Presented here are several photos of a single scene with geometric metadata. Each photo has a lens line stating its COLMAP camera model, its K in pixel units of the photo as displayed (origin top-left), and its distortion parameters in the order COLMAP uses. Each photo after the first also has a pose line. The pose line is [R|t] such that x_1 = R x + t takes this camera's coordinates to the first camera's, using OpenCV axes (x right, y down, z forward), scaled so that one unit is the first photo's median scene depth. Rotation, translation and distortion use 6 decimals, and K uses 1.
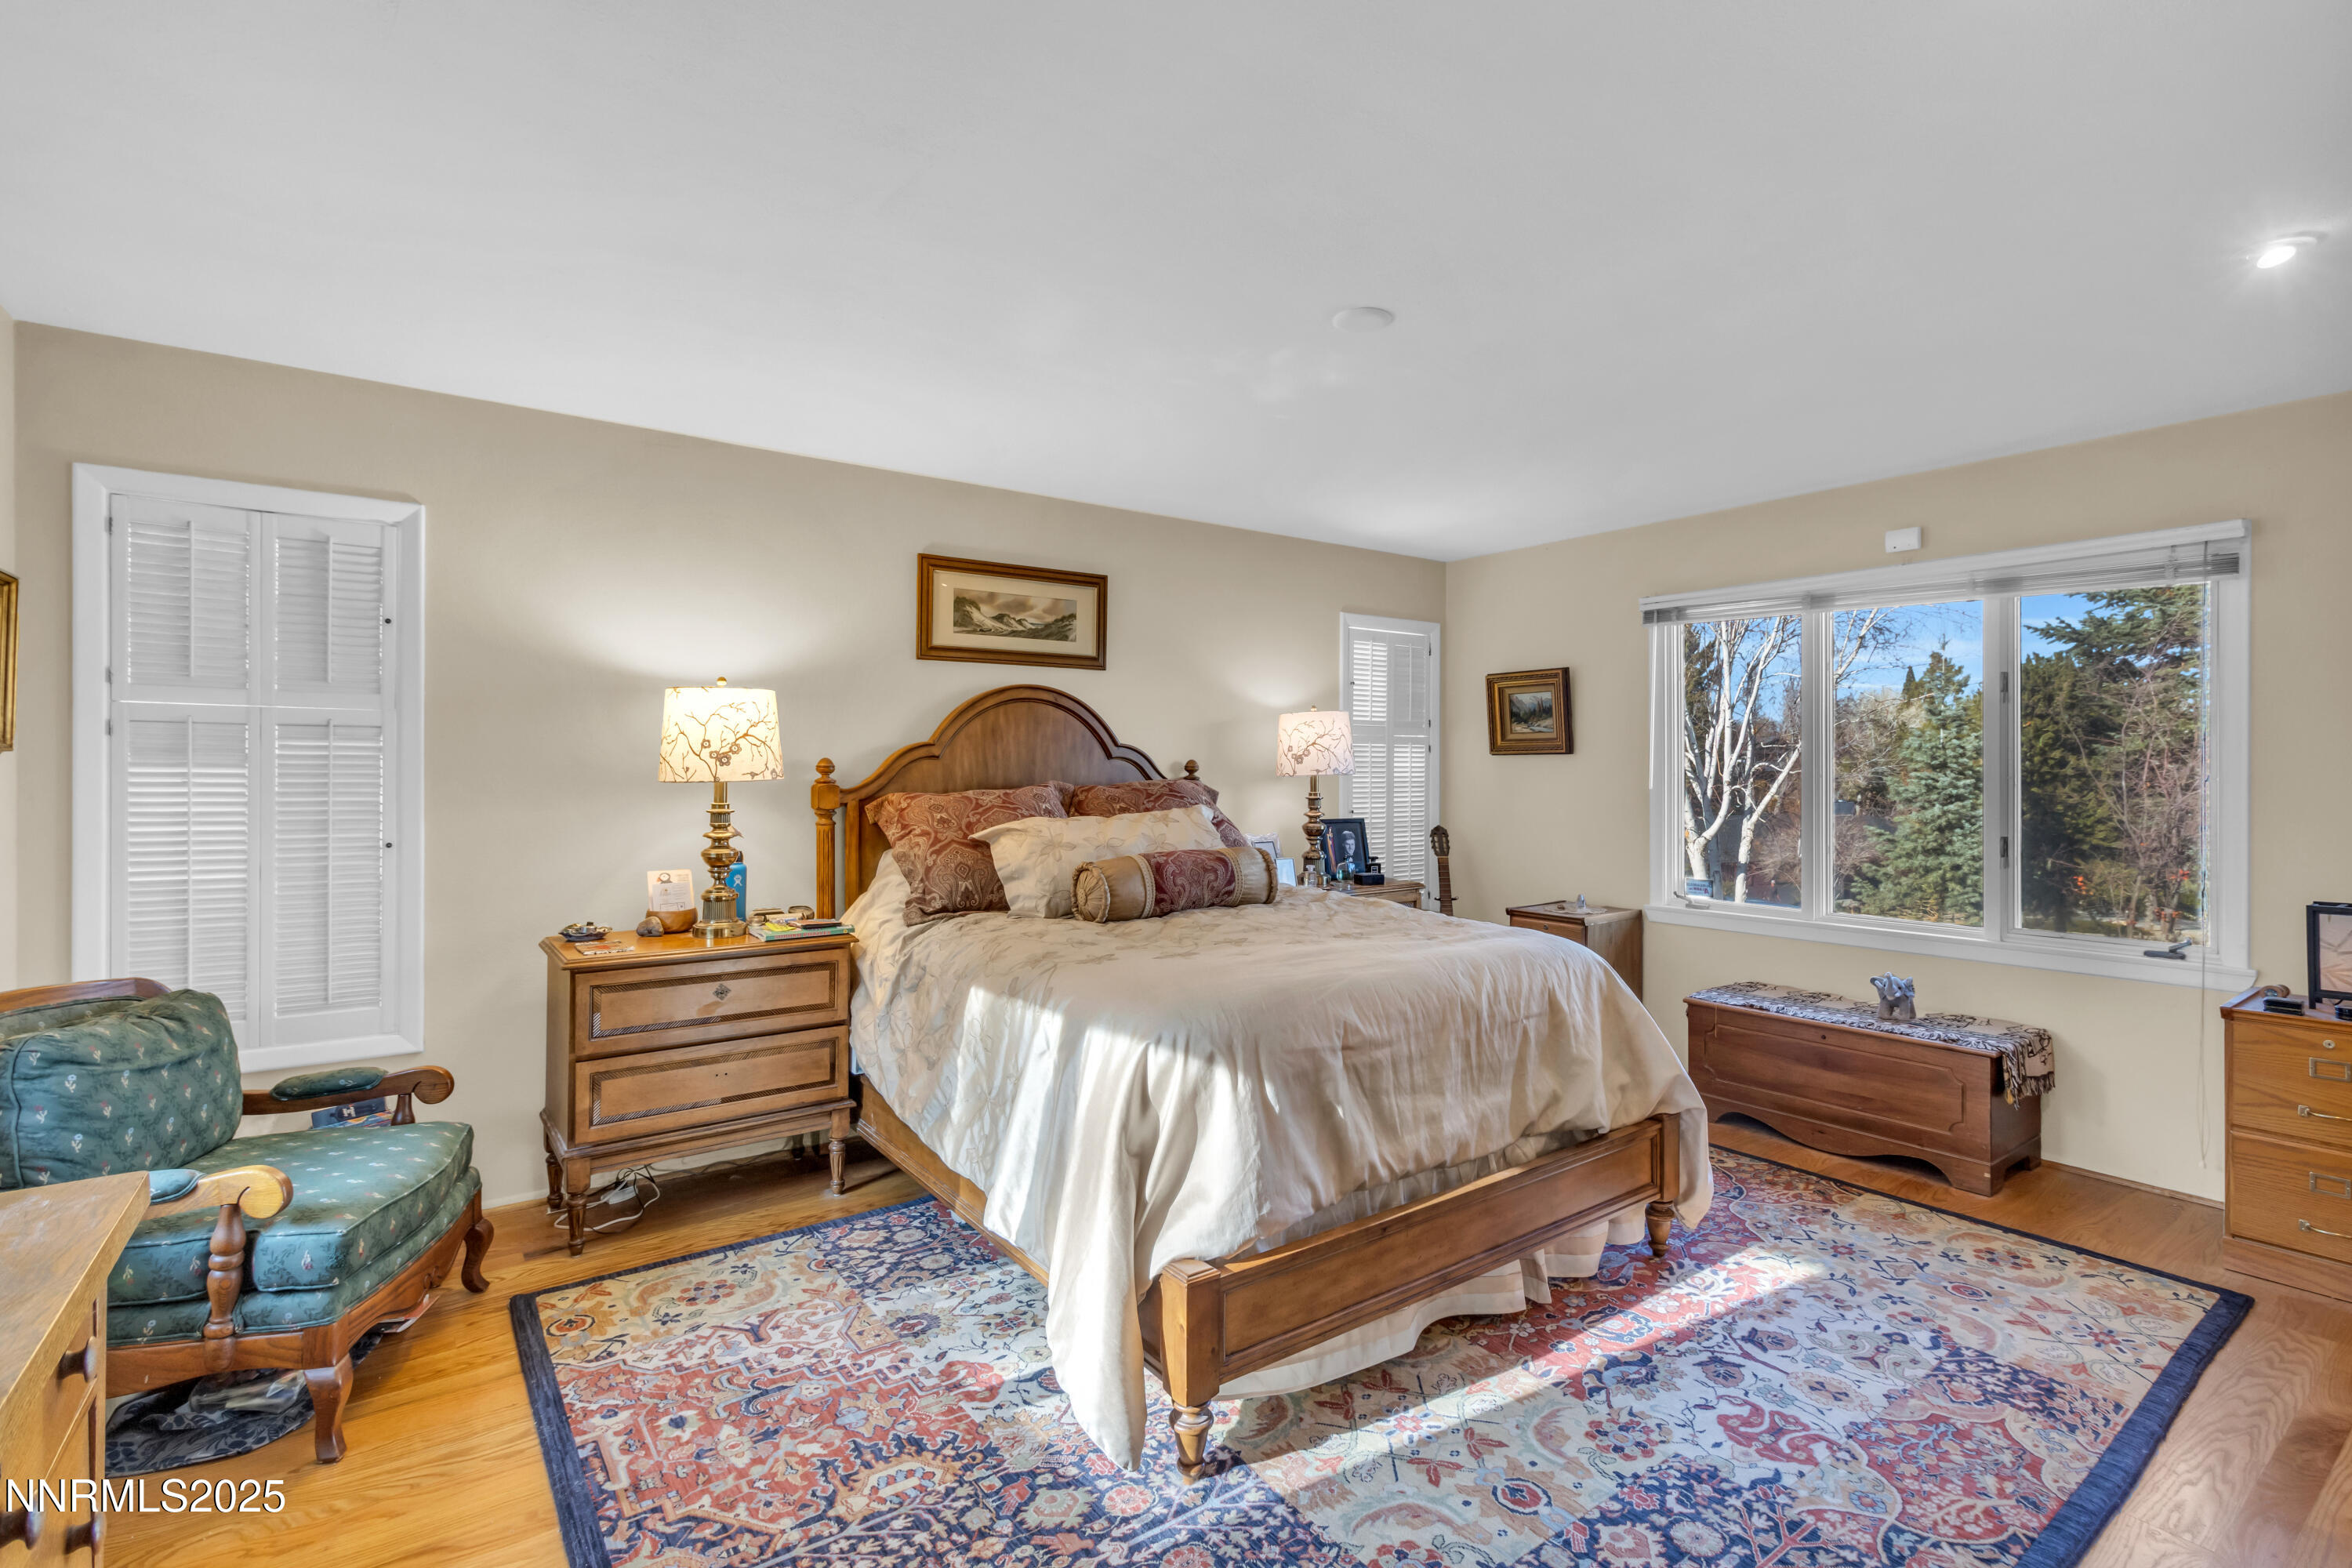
lens RADIAL K [[1095.7, 0, 1188.0], [0, 1095.7, 772.7], [0, 0, 1]] dist [0.003536, 0.000206]
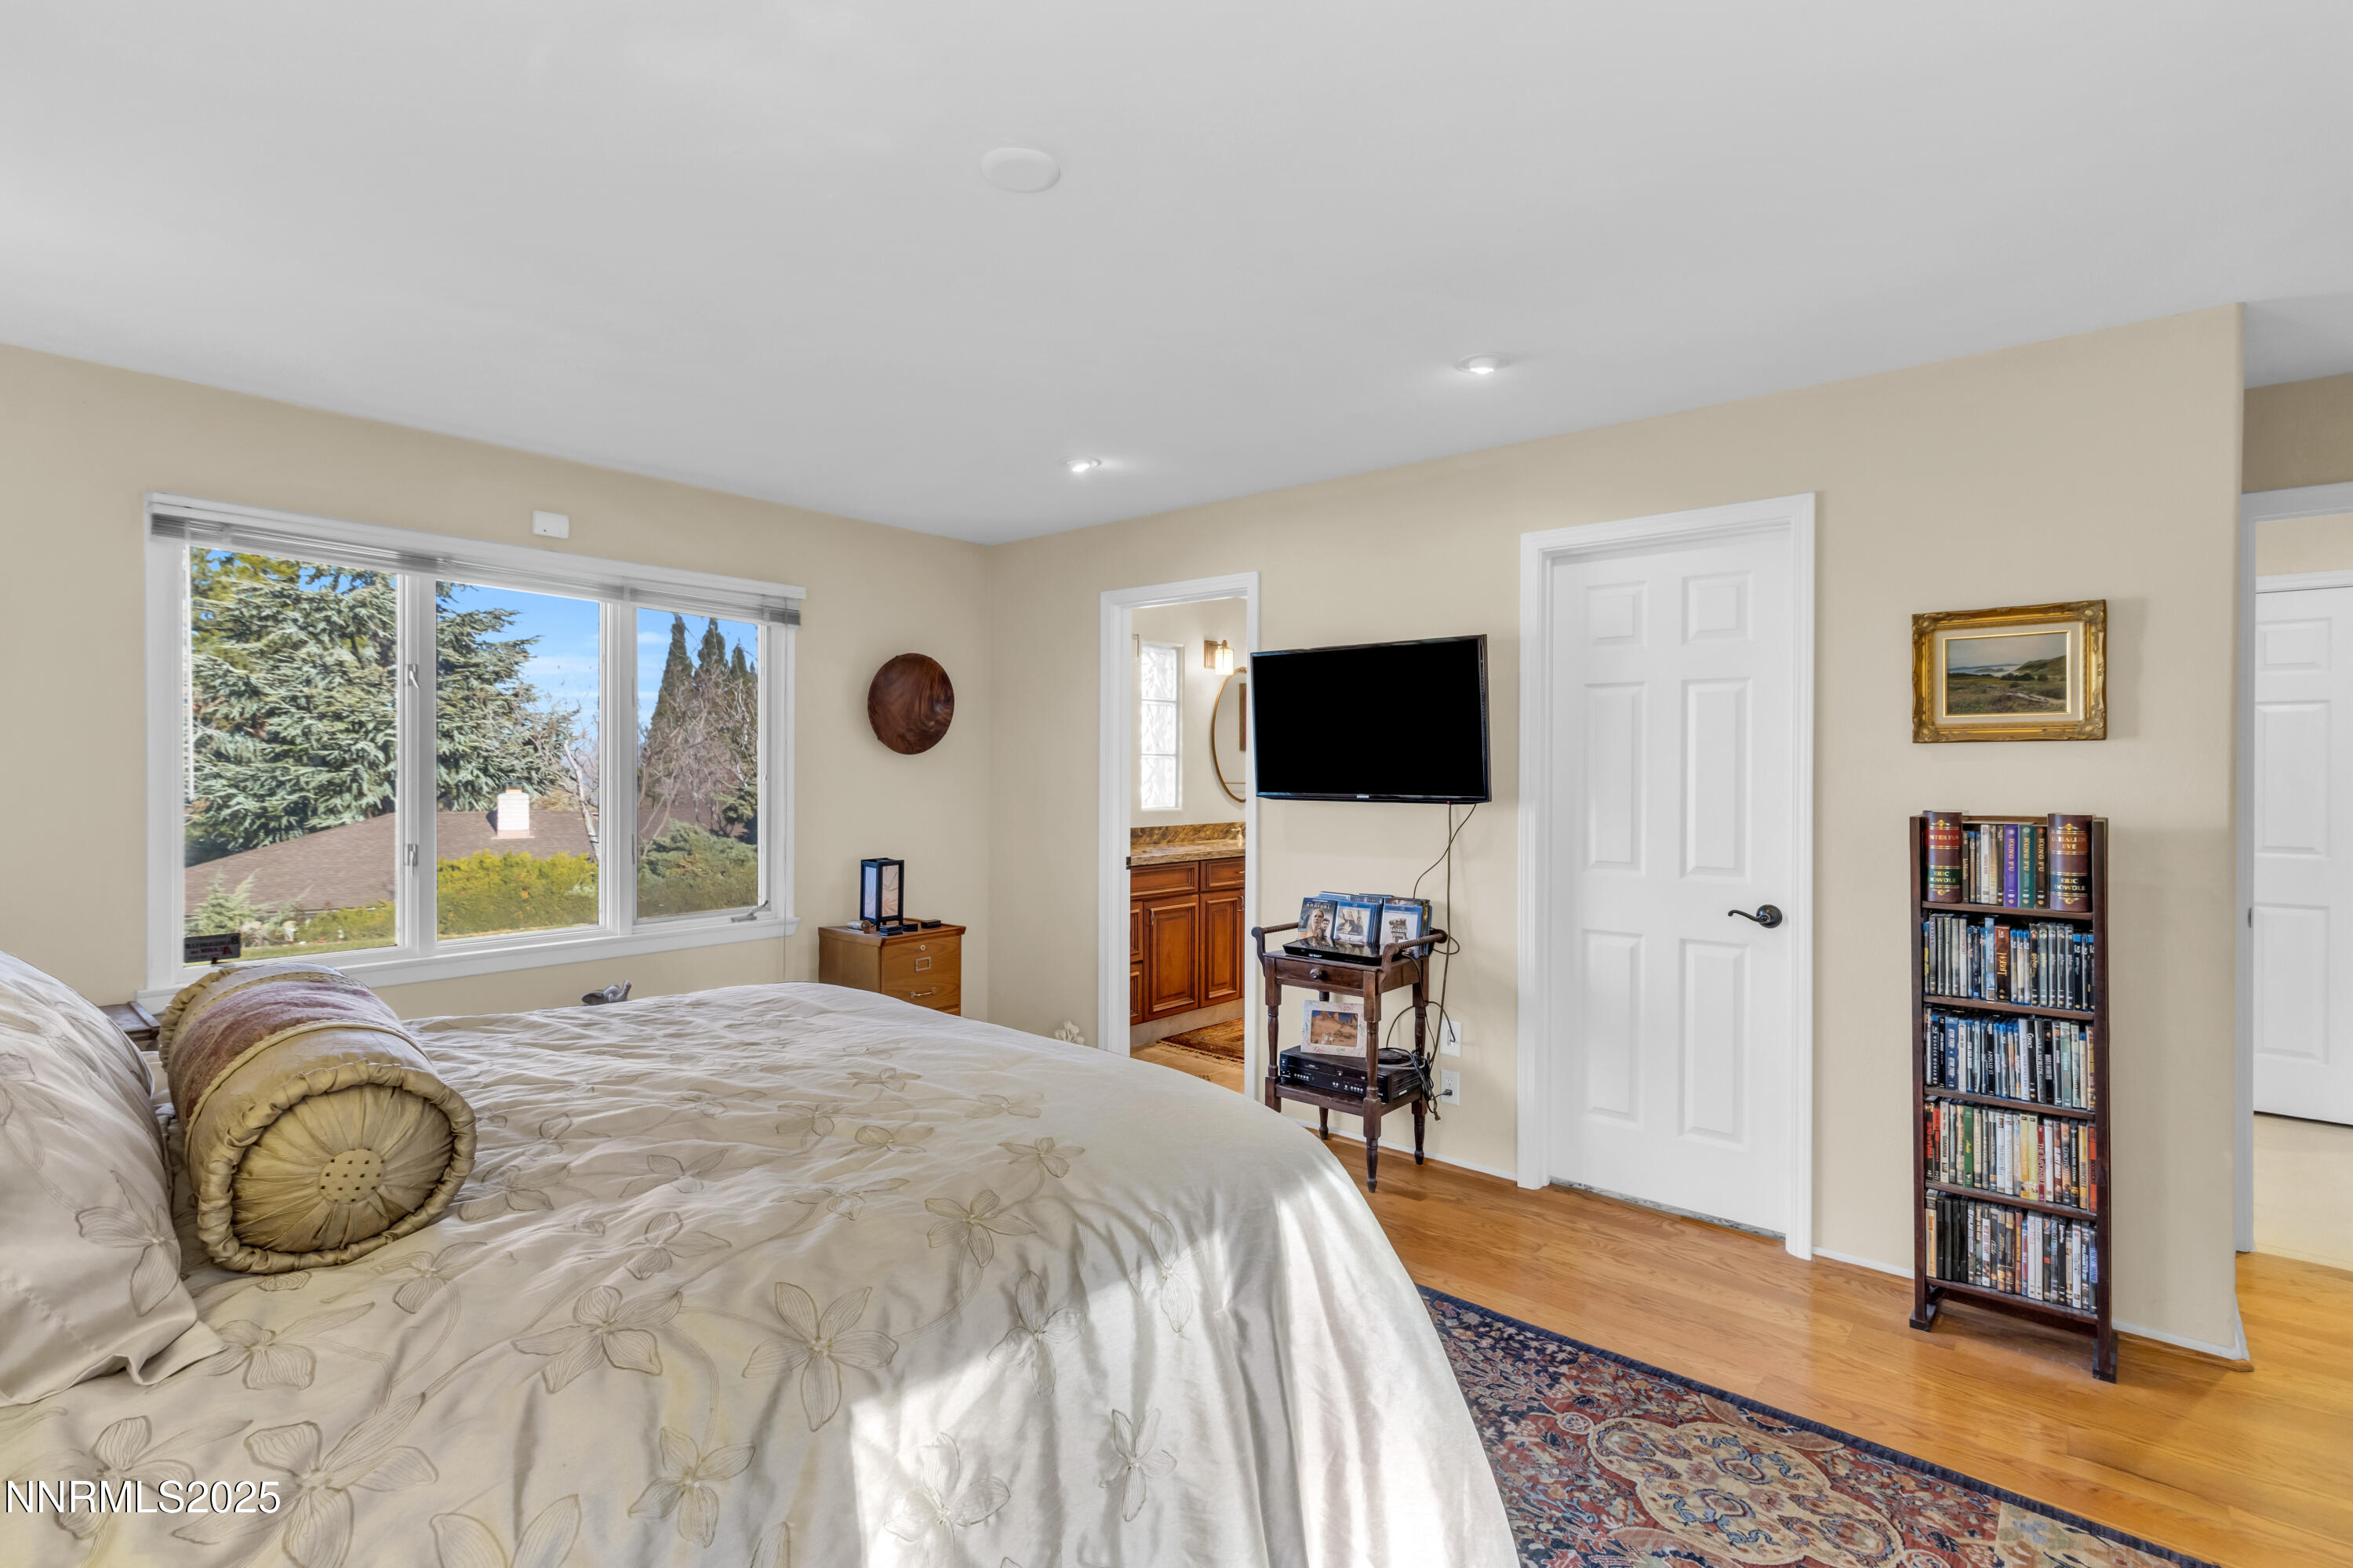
lens RADIAL K [[1096.2, 0, 1188.5], [0, 1096.2, 772.7], [0, 0, 1]] dist [0.003536, 0.000206]
pose [[-0.241227, -0.003502, 0.970462, -0.644466], [-0.002923, 0.999992, 0.002882, -0.003137], [-0.970464, -0.002141, -0.241236, 1.103558]]
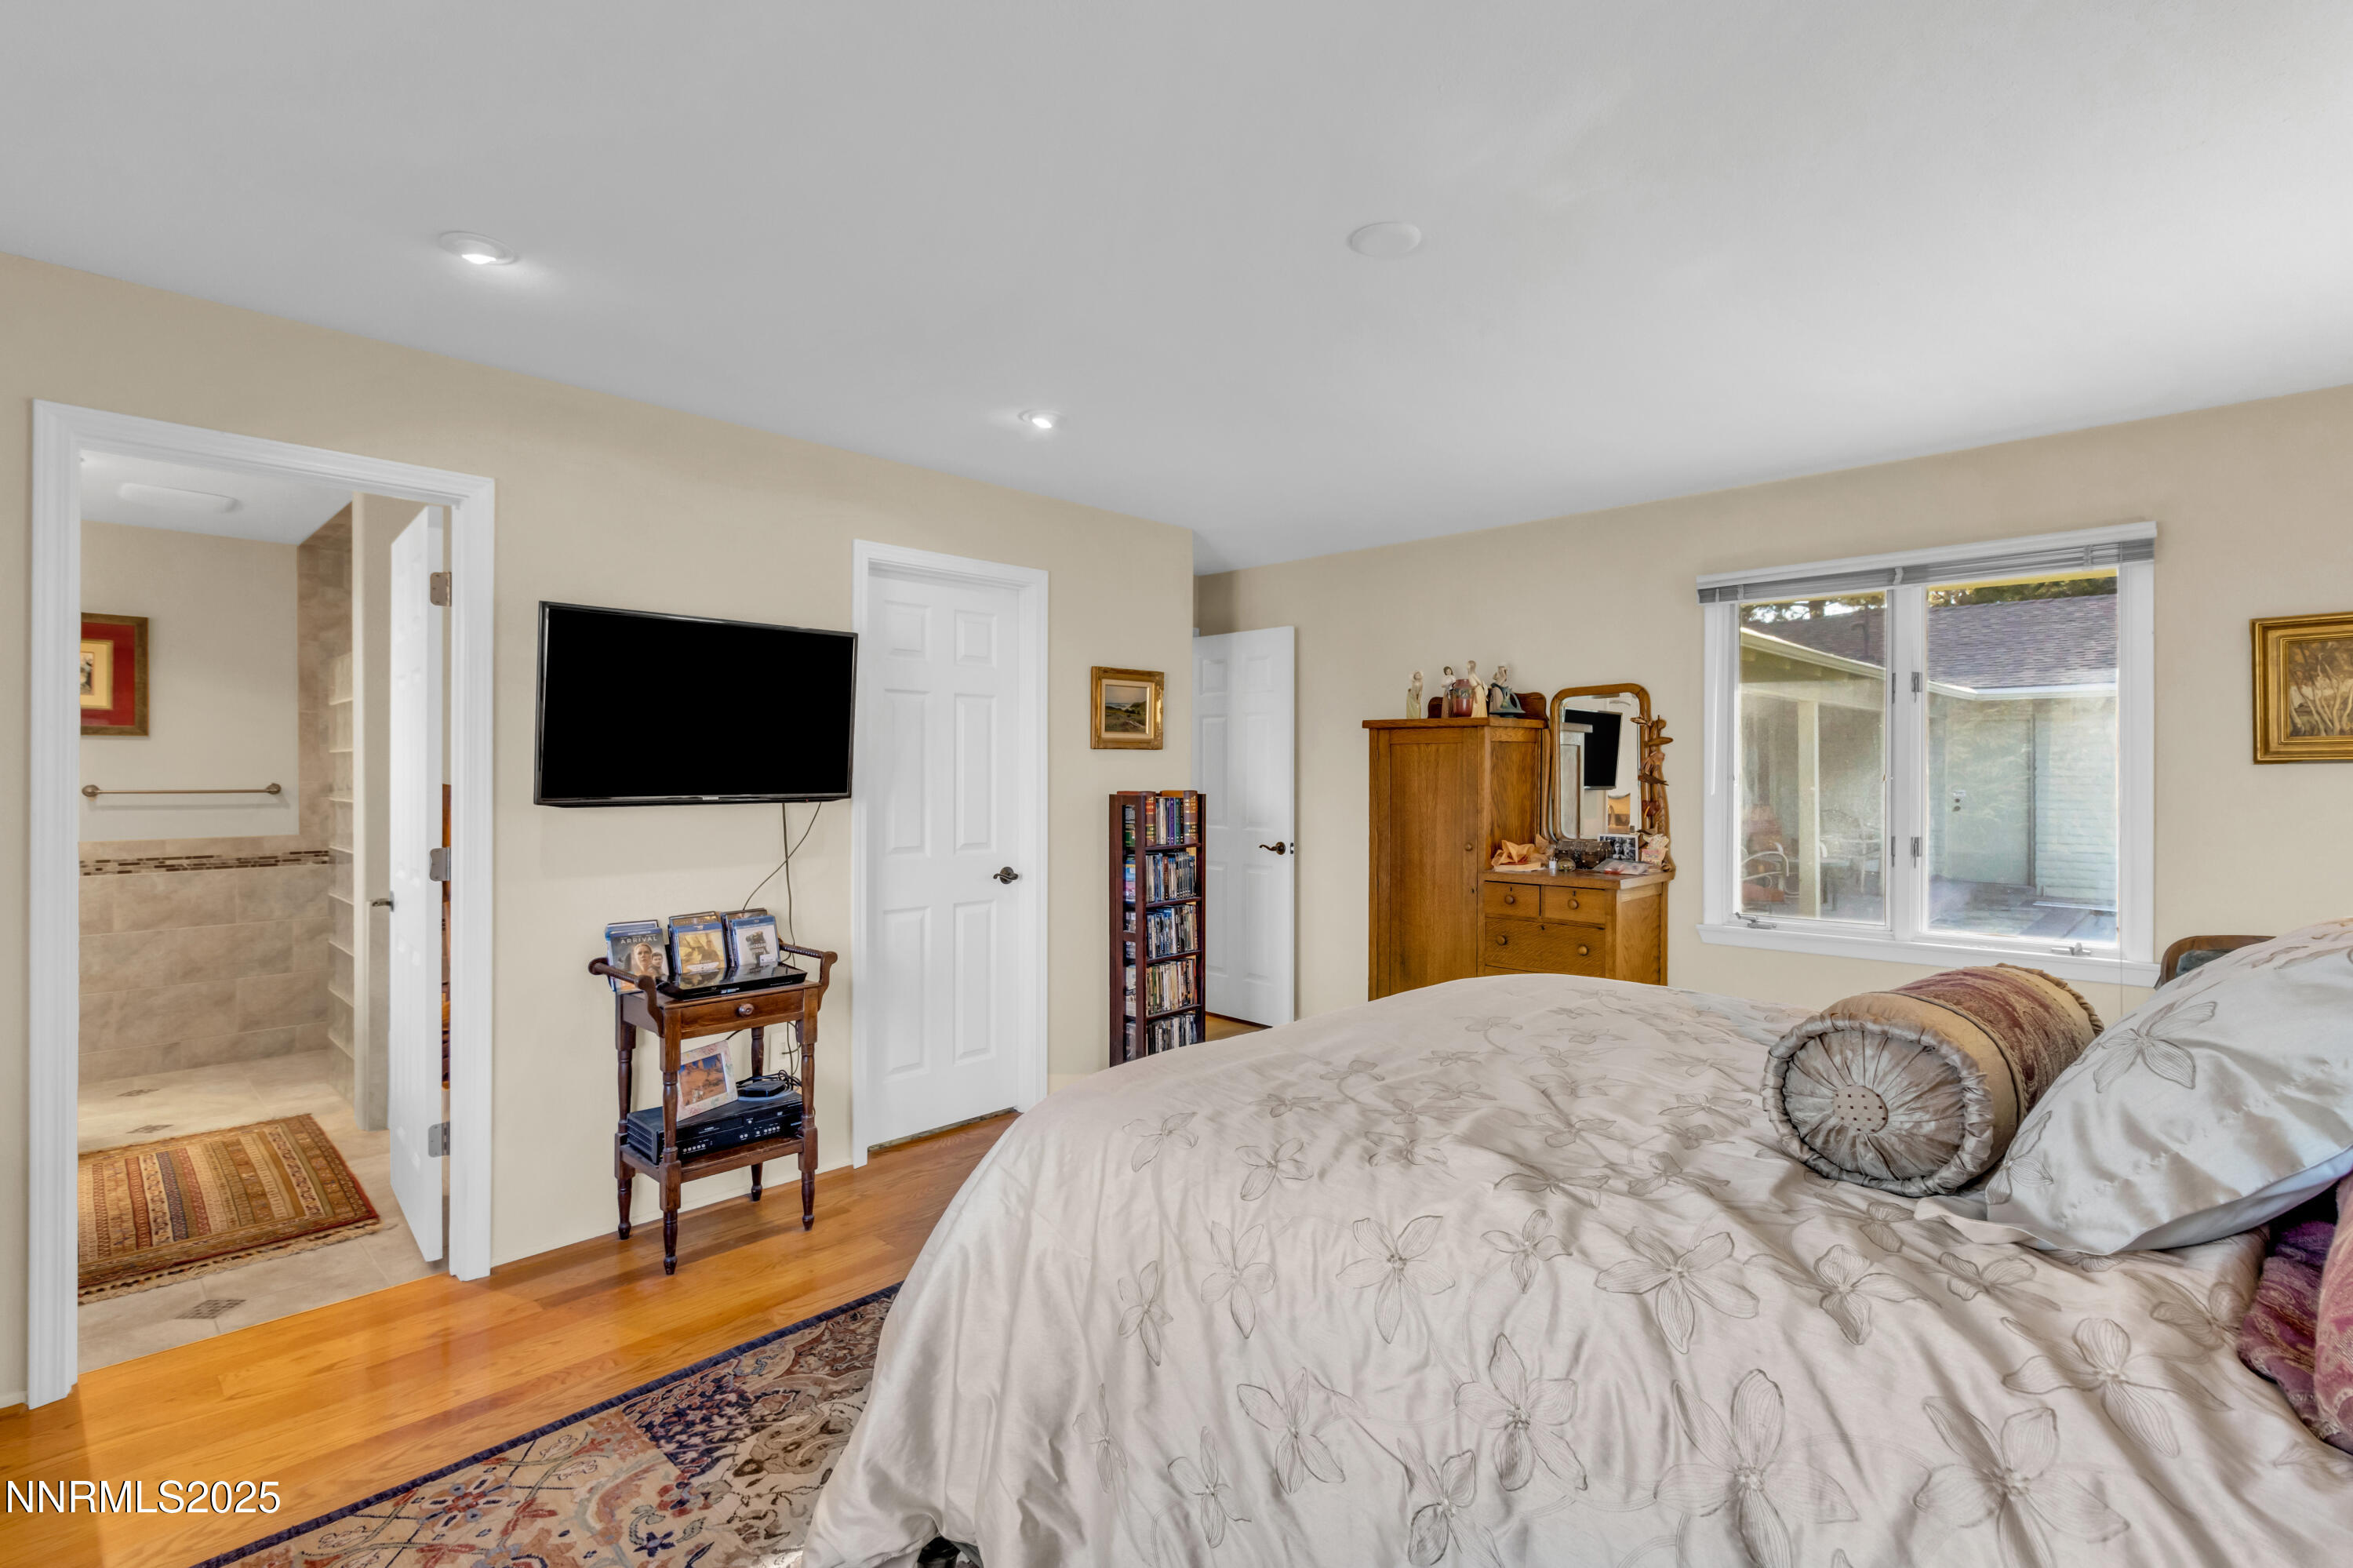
lens RADIAL K [[1096.2, 0, 1188.5], [0, 1096.2, 772.7], [0, 0, 1]] dist [0.003536, 0.000206]
pose [[-0.984813, -0.001639, -0.173608, 0.478455], [-0.002874, 0.999972, 0.006863, -0.007605], [0.173592, 0.007258, -0.984791, 1.898770]]
